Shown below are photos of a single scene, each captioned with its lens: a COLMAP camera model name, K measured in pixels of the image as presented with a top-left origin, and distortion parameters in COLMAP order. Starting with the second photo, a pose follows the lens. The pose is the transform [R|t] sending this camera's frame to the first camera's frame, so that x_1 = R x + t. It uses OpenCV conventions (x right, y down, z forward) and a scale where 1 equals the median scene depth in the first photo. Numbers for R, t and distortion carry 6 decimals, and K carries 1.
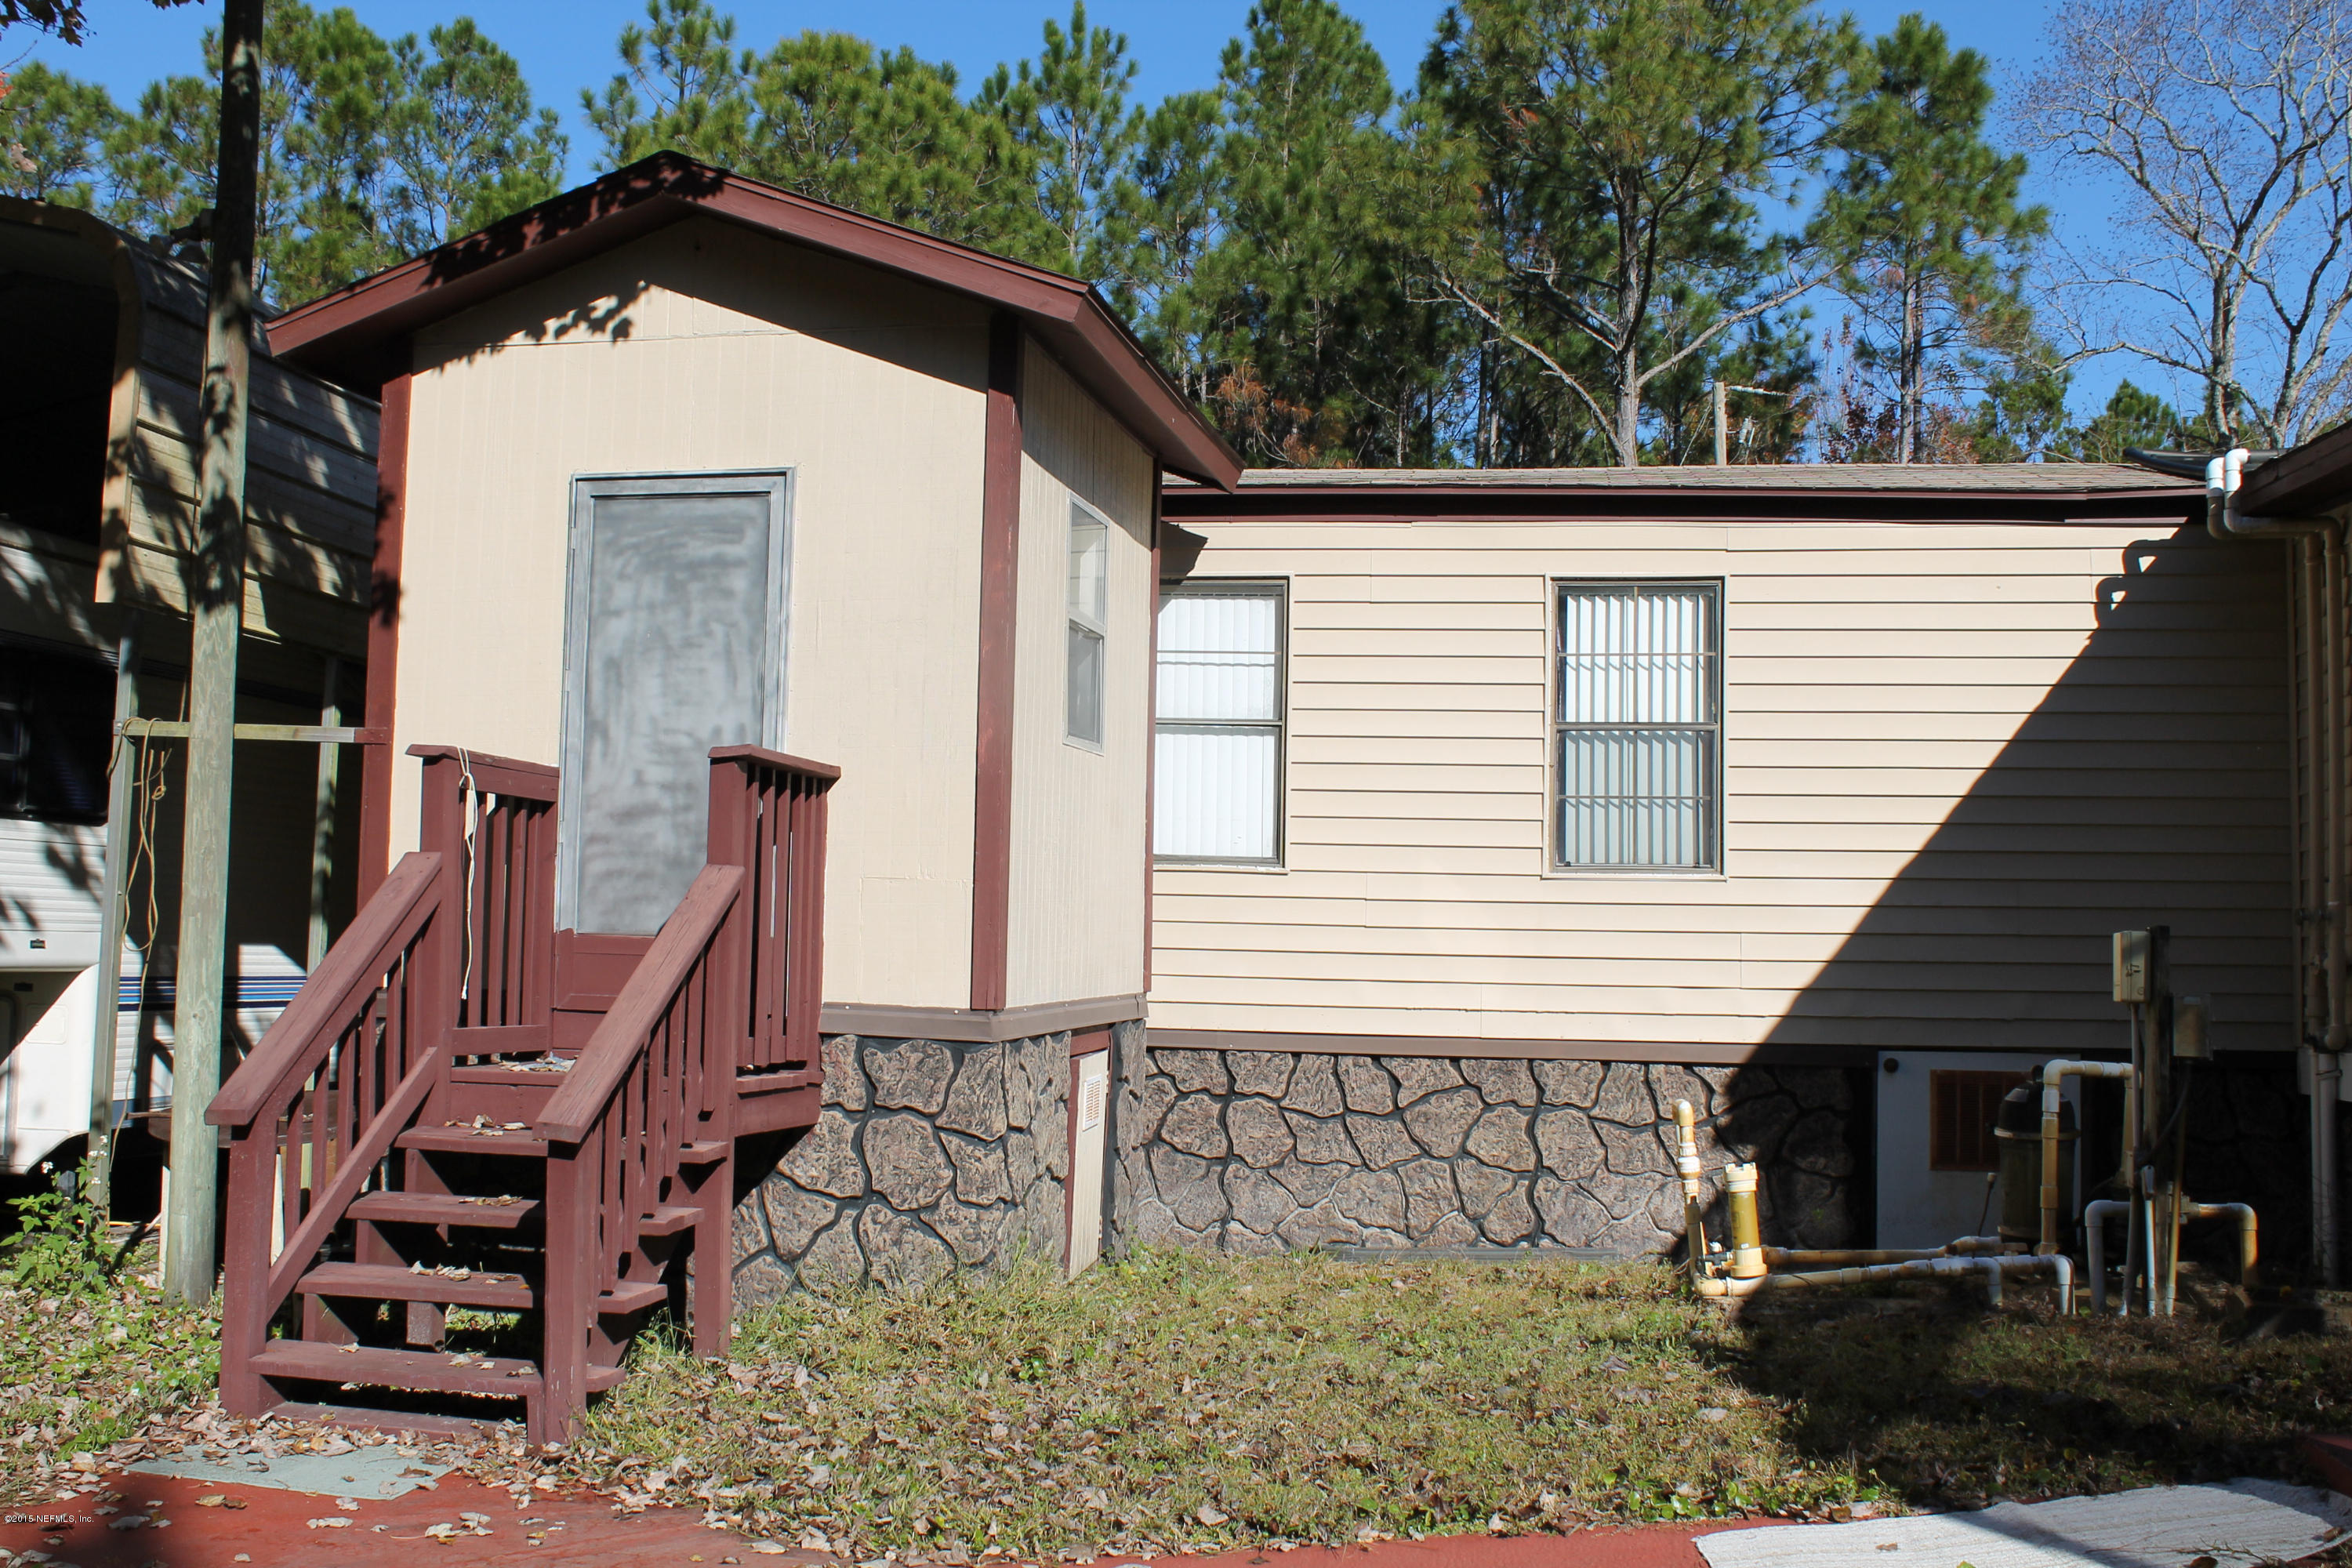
lens RADIAL K [[2284.2, 0, 1176.0], [0, 2284.2, 784.0], [0, 0, 1]] dist [-0.166061, 0.306118]
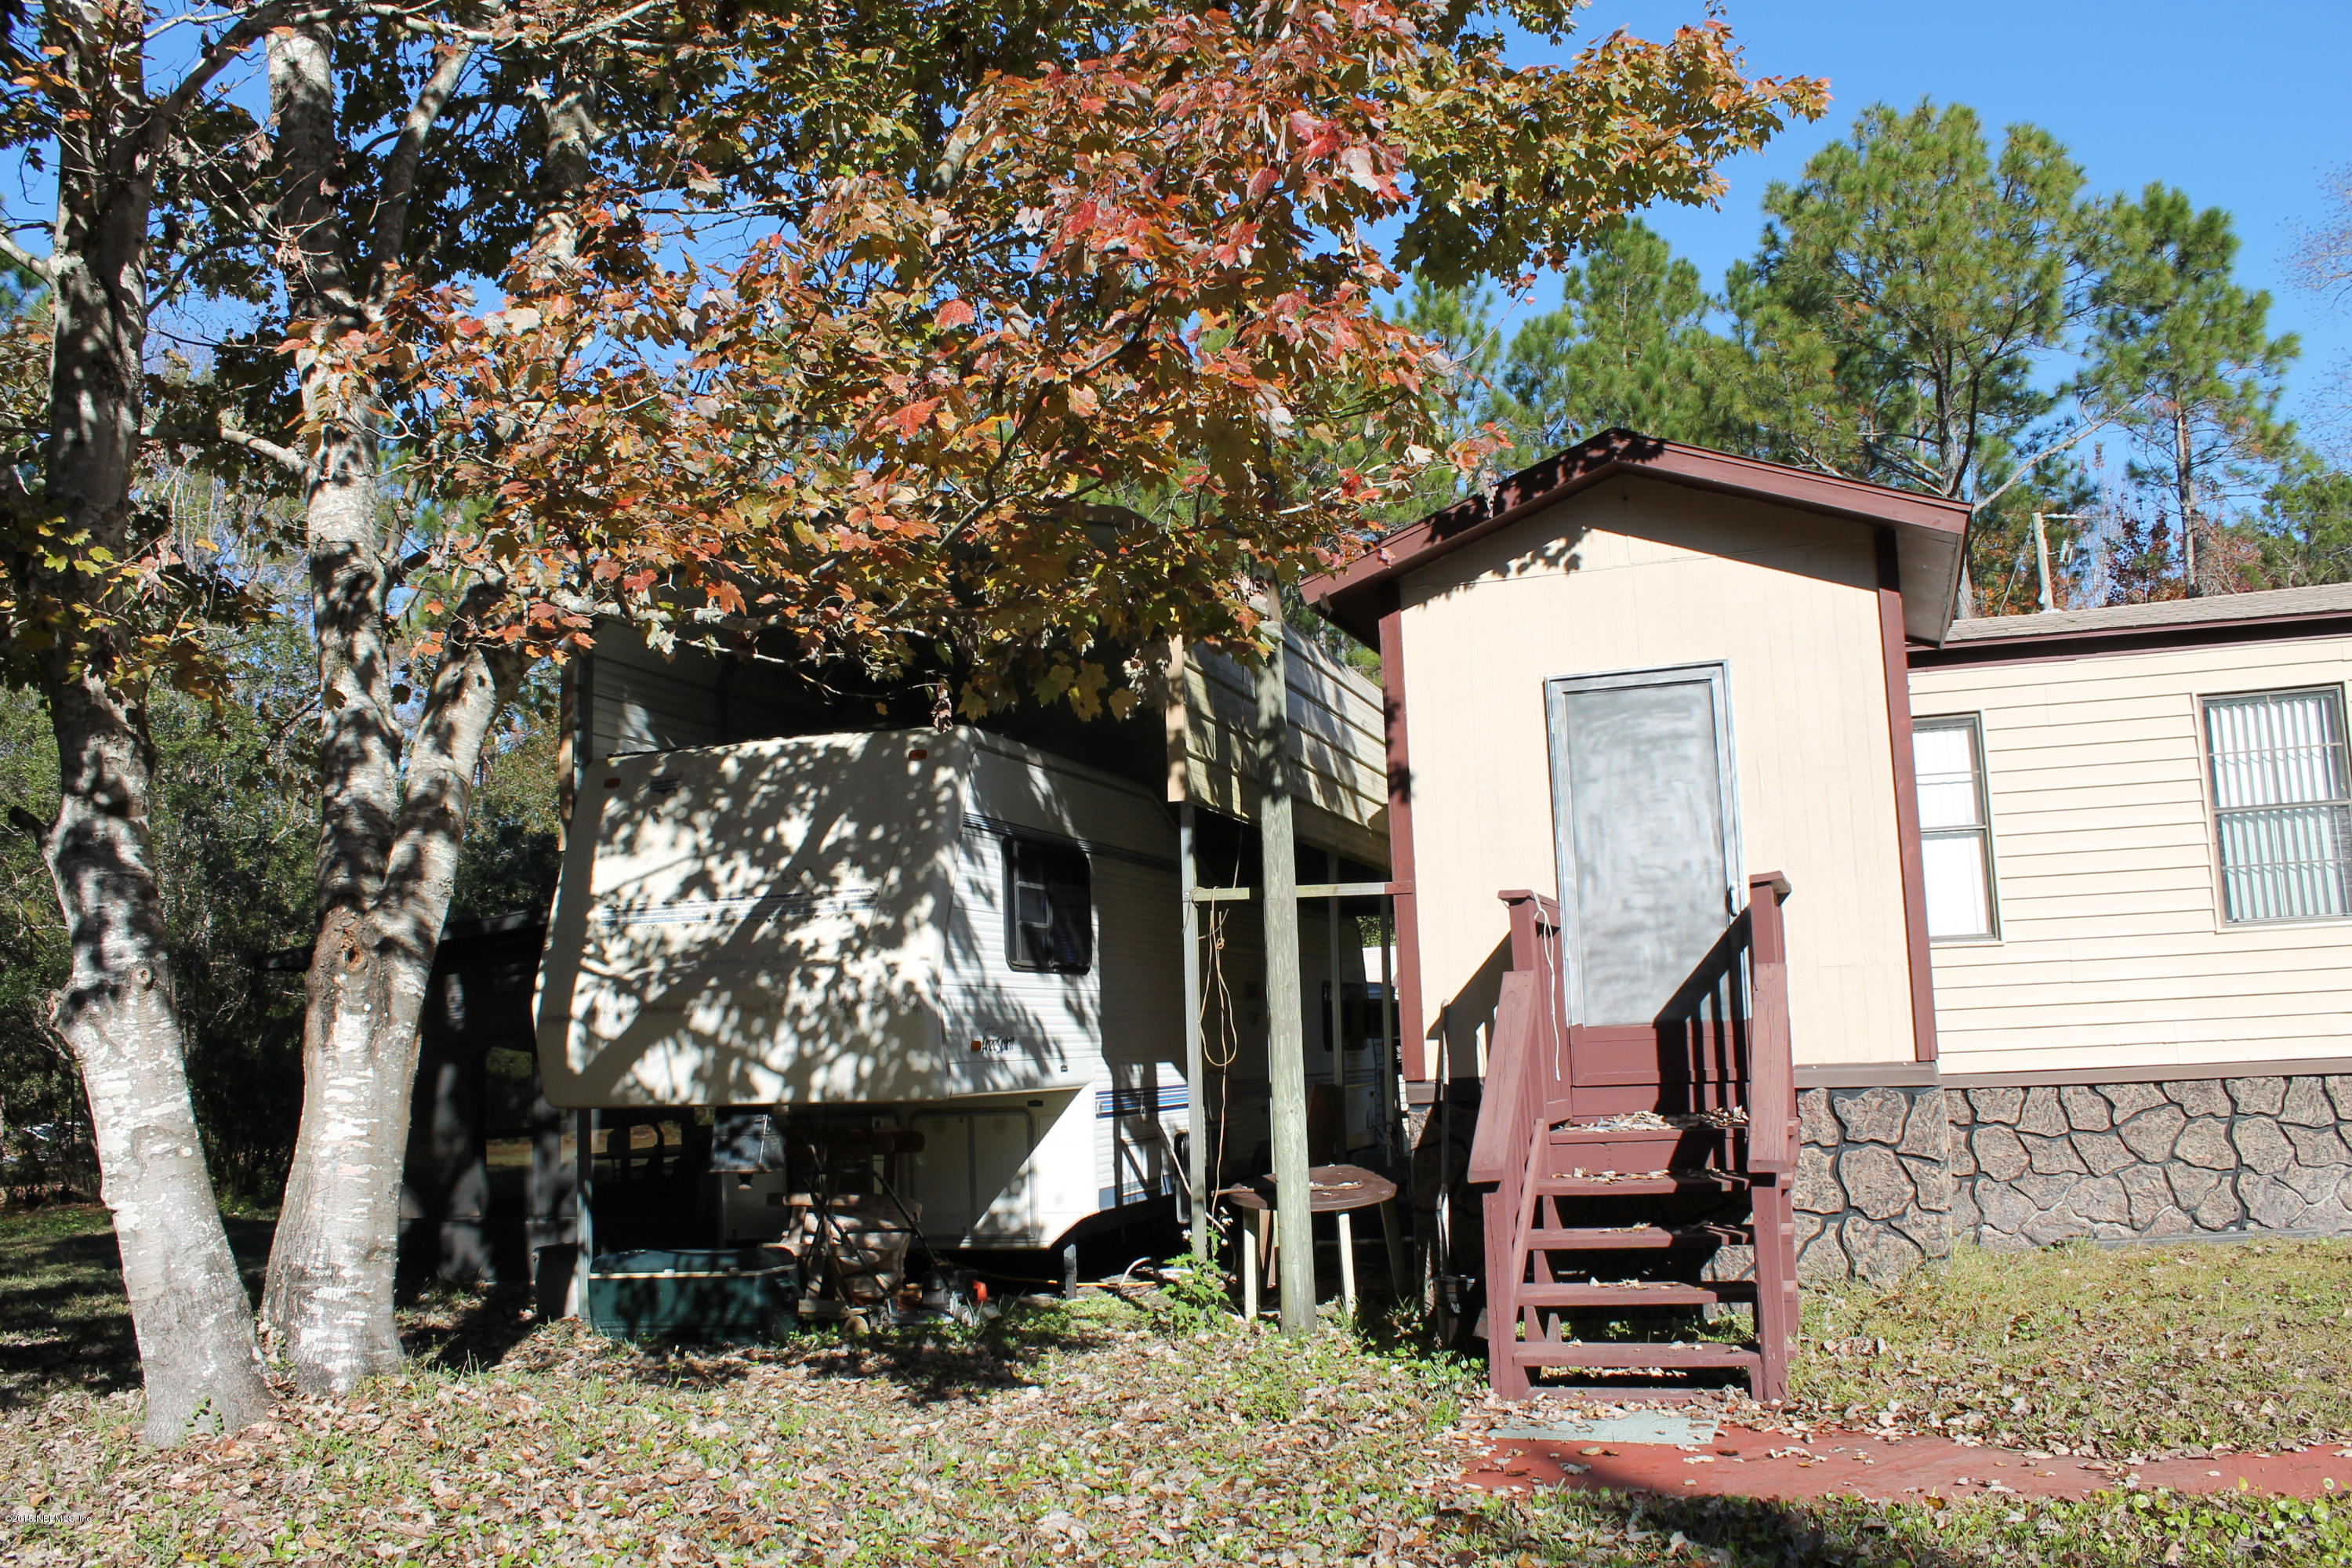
lens RADIAL K [[1973.2, 0, 1174.8], [0, 1973.2, 810.1], [0, 0, 1]] dist [-0.143139, 0.139273]
pose [[0.989993, -0.077995, -0.117608, -0.281821], [0.072398, 0.996064, -0.051137, -0.014105], [0.121134, 0.042110, 0.991743, -0.120055]]
